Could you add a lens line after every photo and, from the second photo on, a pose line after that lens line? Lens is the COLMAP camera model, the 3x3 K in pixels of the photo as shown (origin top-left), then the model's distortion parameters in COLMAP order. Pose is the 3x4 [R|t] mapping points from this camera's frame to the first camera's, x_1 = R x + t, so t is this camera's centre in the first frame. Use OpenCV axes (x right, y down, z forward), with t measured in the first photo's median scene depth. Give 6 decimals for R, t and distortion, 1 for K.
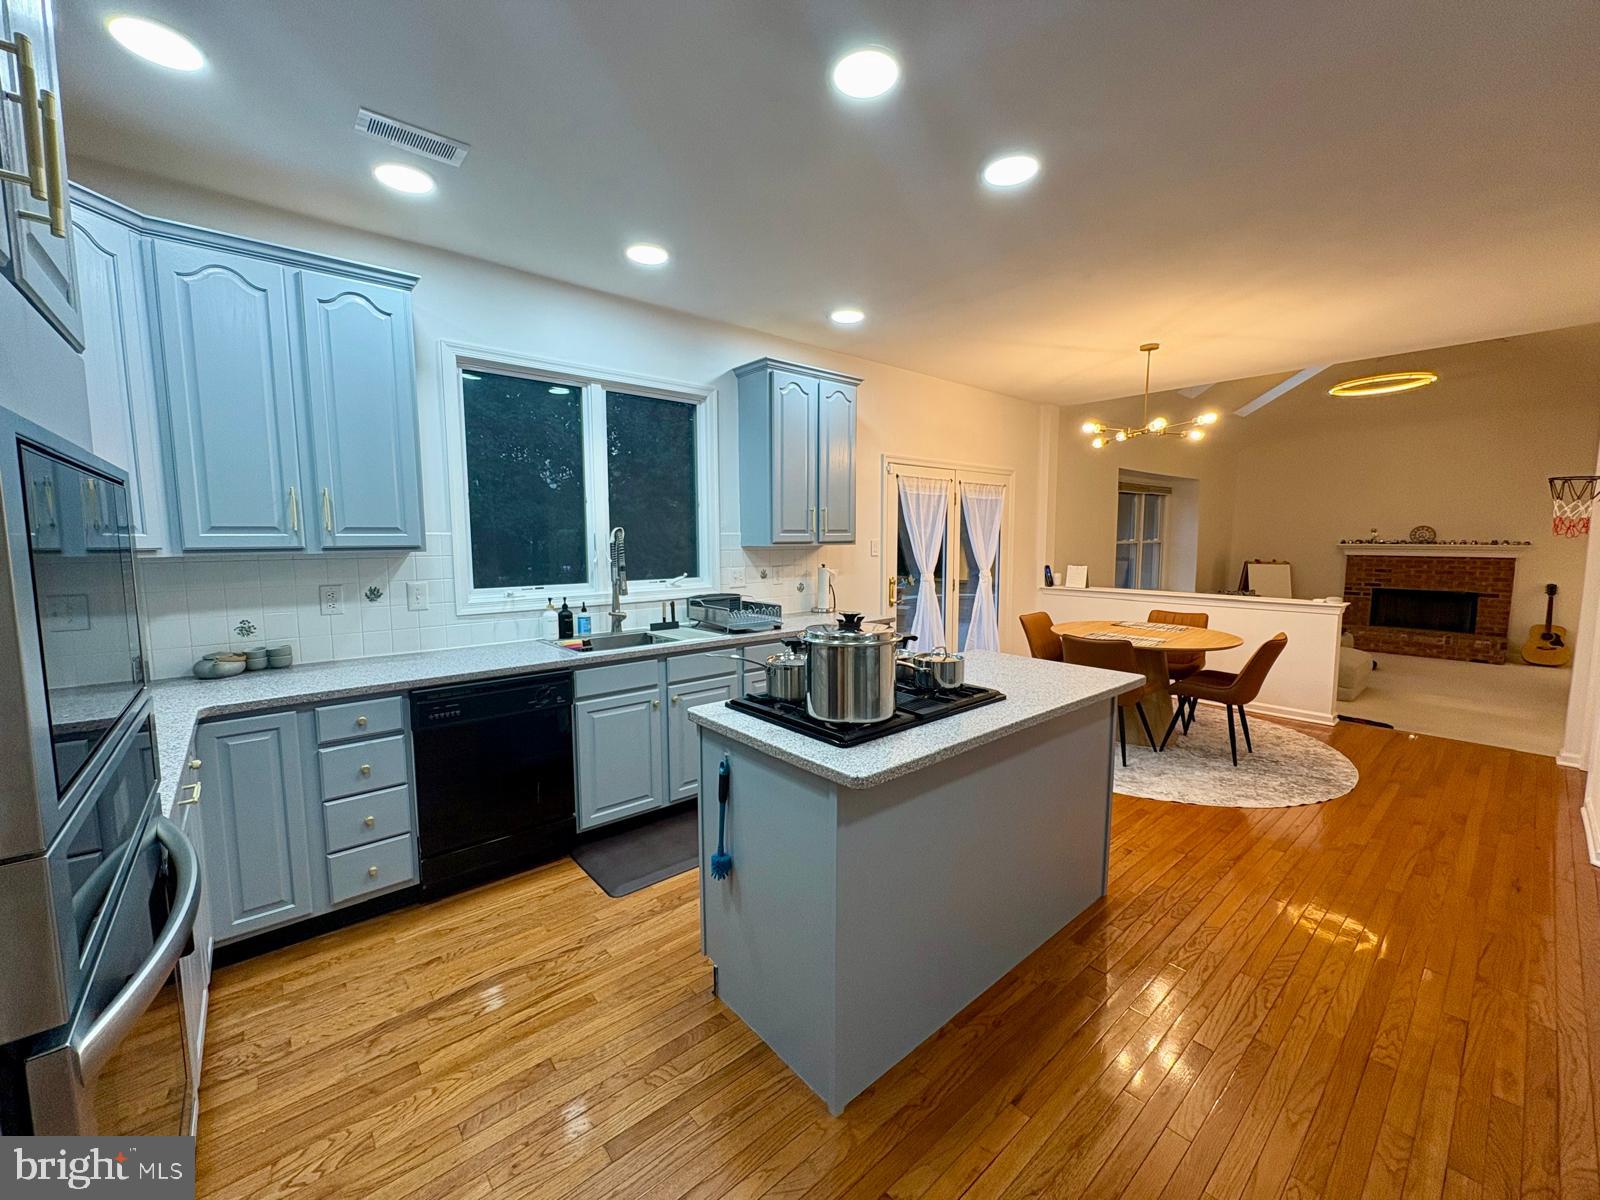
lens RADIAL K [[636.0, 0, 788.2], [0, 636.0, 595.7], [0, 0, 1]] dist [0.002443, -0.000209]
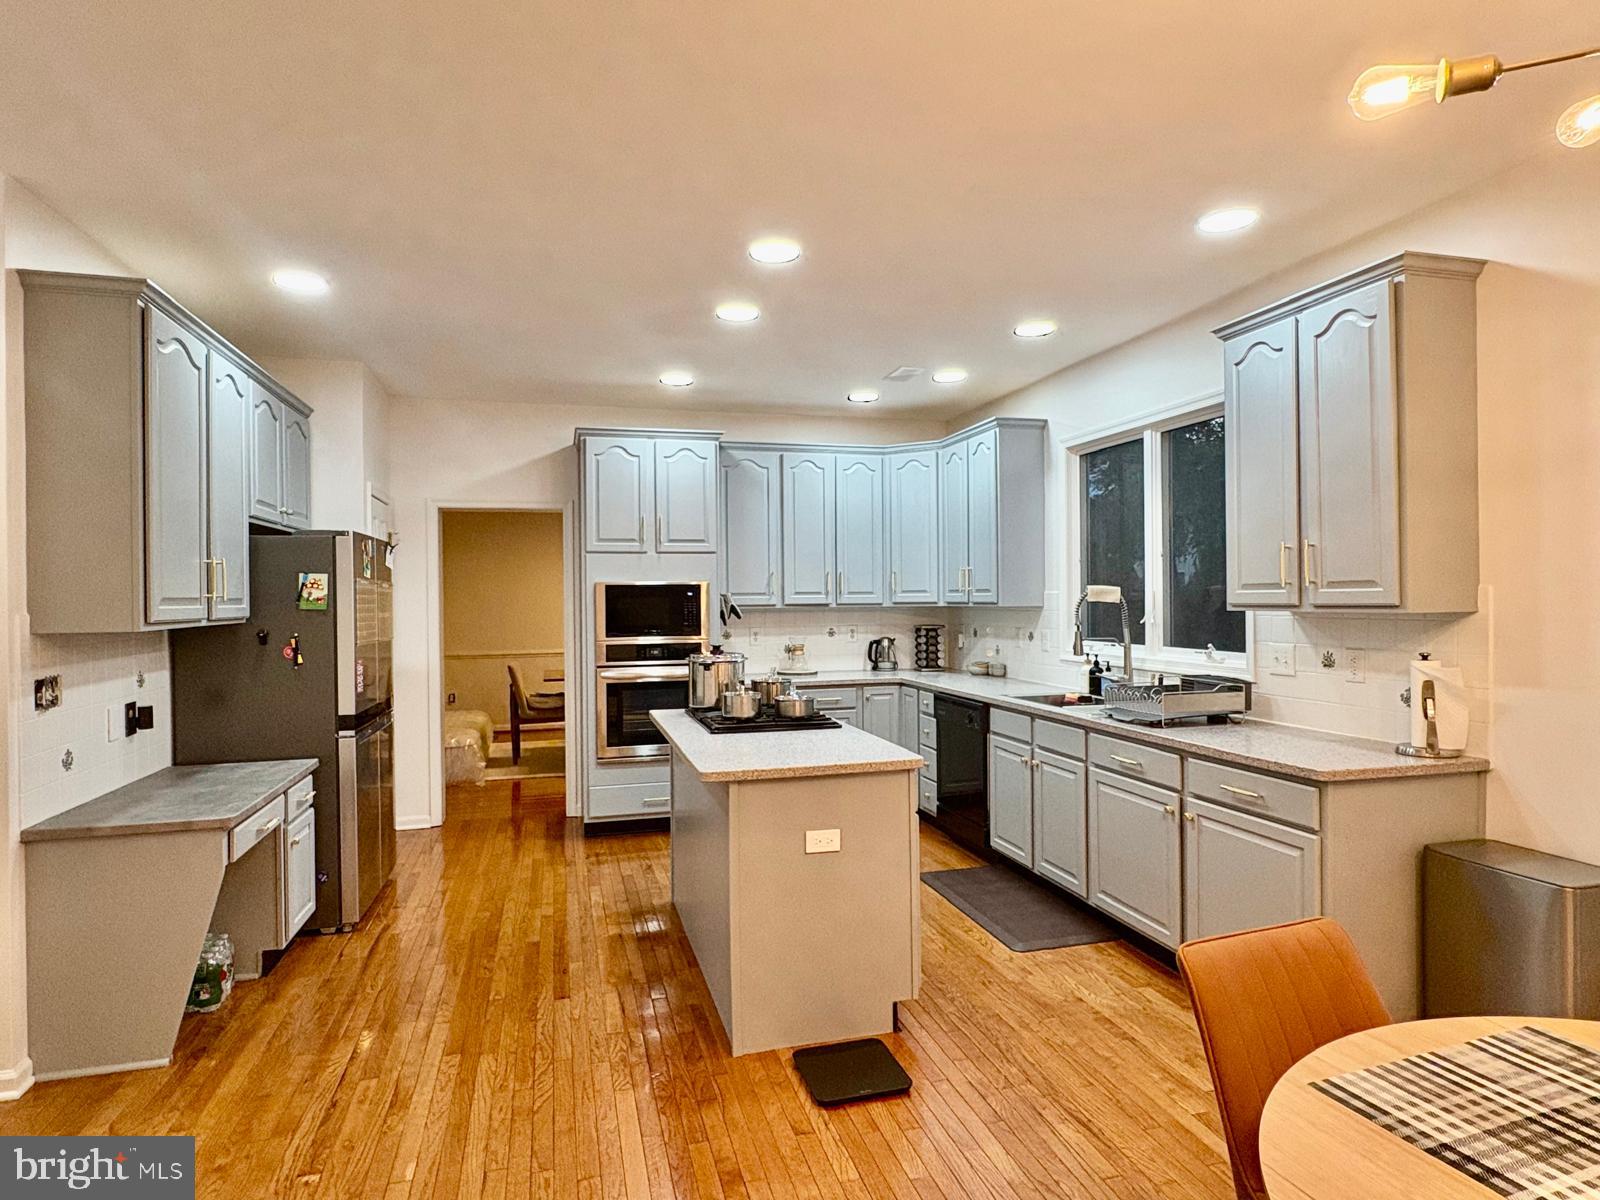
lens RADIAL K [[886.1, 0, 803.6], [0, 886.1, 597.7], [0, 0, 1]] dist [-0.005908, 0.005469]
pose [[-0.411881, 0.006517, -0.911214, 1.302153], [-0.078891, 0.995965, 0.042783, -0.128312], [0.907816, 0.089508, -0.409705, 1.324225]]
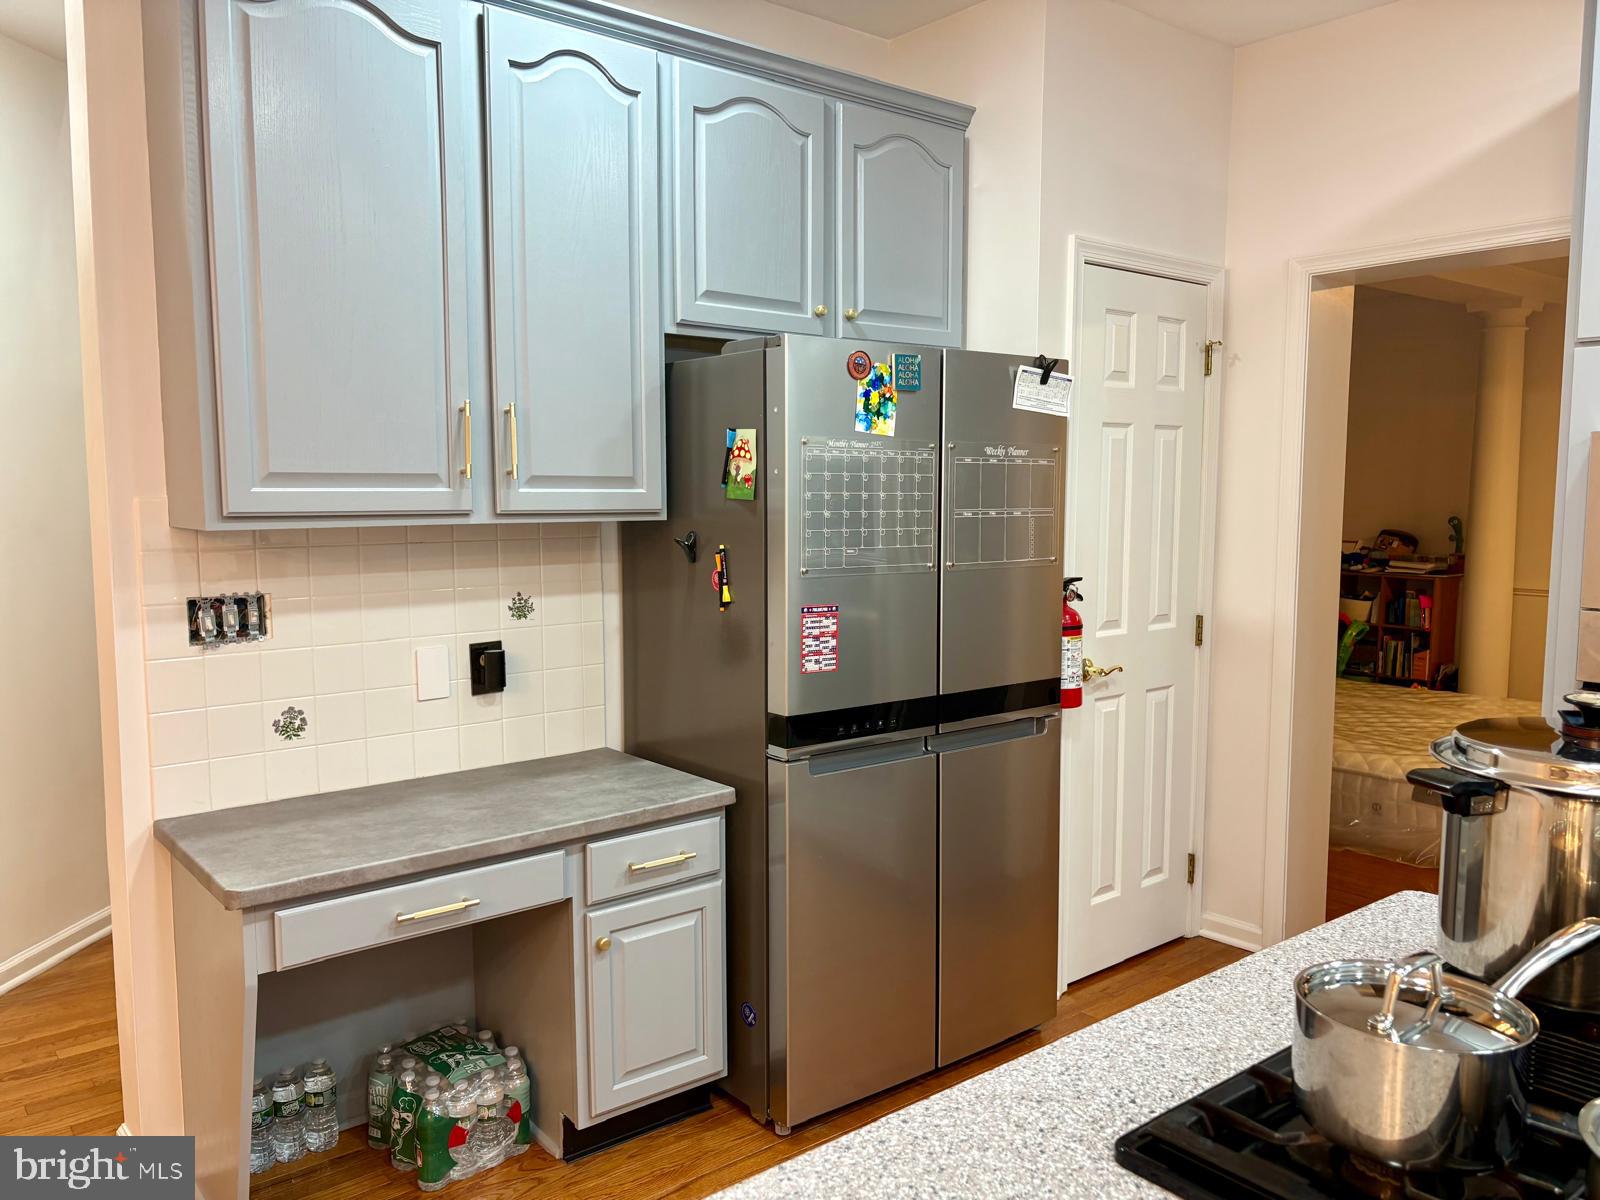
lens RADIAL K [[1227.1, 0, 800.4], [0, 1227.1, 606.3], [0, 0, 1]] dist [0.033115, -0.000813]
pose [[-0.999954, -0.000674, 0.009589, 0.321637], [0.001214, 0.980694, 0.195543, -0.098273], [-0.009535, 0.195546, -0.980648, 1.041870]]
